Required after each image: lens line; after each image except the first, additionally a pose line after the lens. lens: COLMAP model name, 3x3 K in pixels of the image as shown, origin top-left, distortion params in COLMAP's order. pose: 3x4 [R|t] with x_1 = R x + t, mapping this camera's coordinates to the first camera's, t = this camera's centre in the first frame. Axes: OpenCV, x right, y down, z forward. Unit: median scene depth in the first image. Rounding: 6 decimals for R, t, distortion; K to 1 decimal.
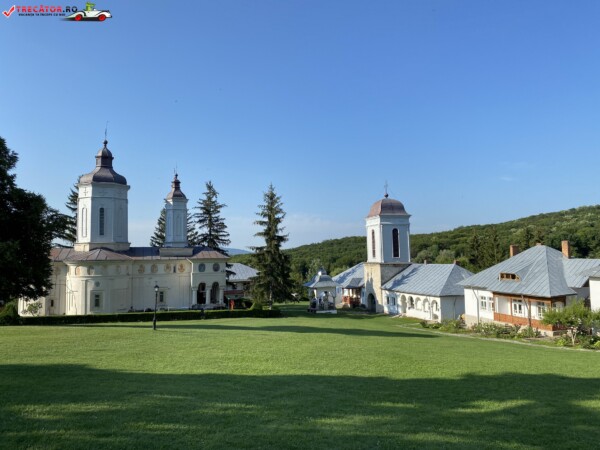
lens RADIAL K [[452.6, 0, 296.2], [0, 452.6, 224.3], [0, 0, 1]] dist [0.115612, -0.207715]
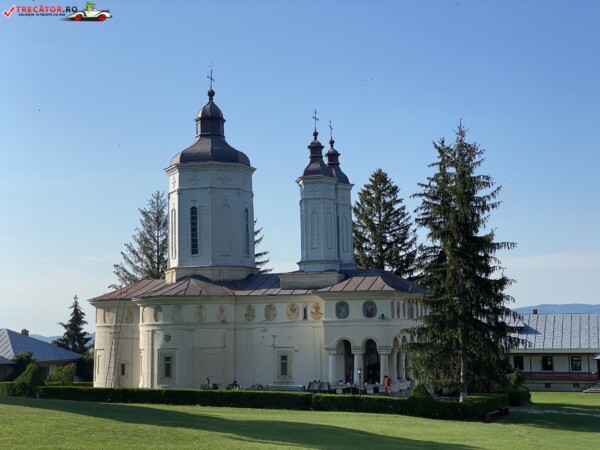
lens RADIAL K [[894.8, 0, 300.5], [0, 894.8, 213.8], [0, 0, 1]] dist [0.126904, -0.018484]
pose [[0.777677, -0.076904, -0.623942, 0.371612], [0.050837, 0.996932, -0.059514, 0.045781], [0.626605, 0.014563, 0.779201, 0.200552]]
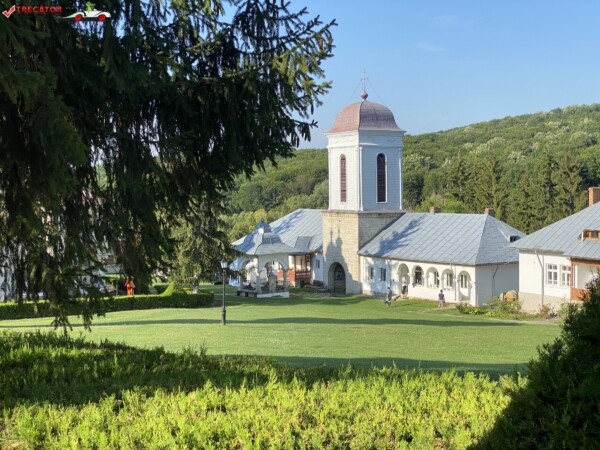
lens RADIAL K [[894.8, 0, 300.5], [0, 894.8, 213.8], [0, 0, 1]] dist [0.126904, -0.018484]
pose [[0.959364, -0.001737, 0.282167, -0.241084], [-0.026269, 0.995088, 0.095442, -0.024016], [-0.280947, -0.098976, 0.954606, -0.105958]]
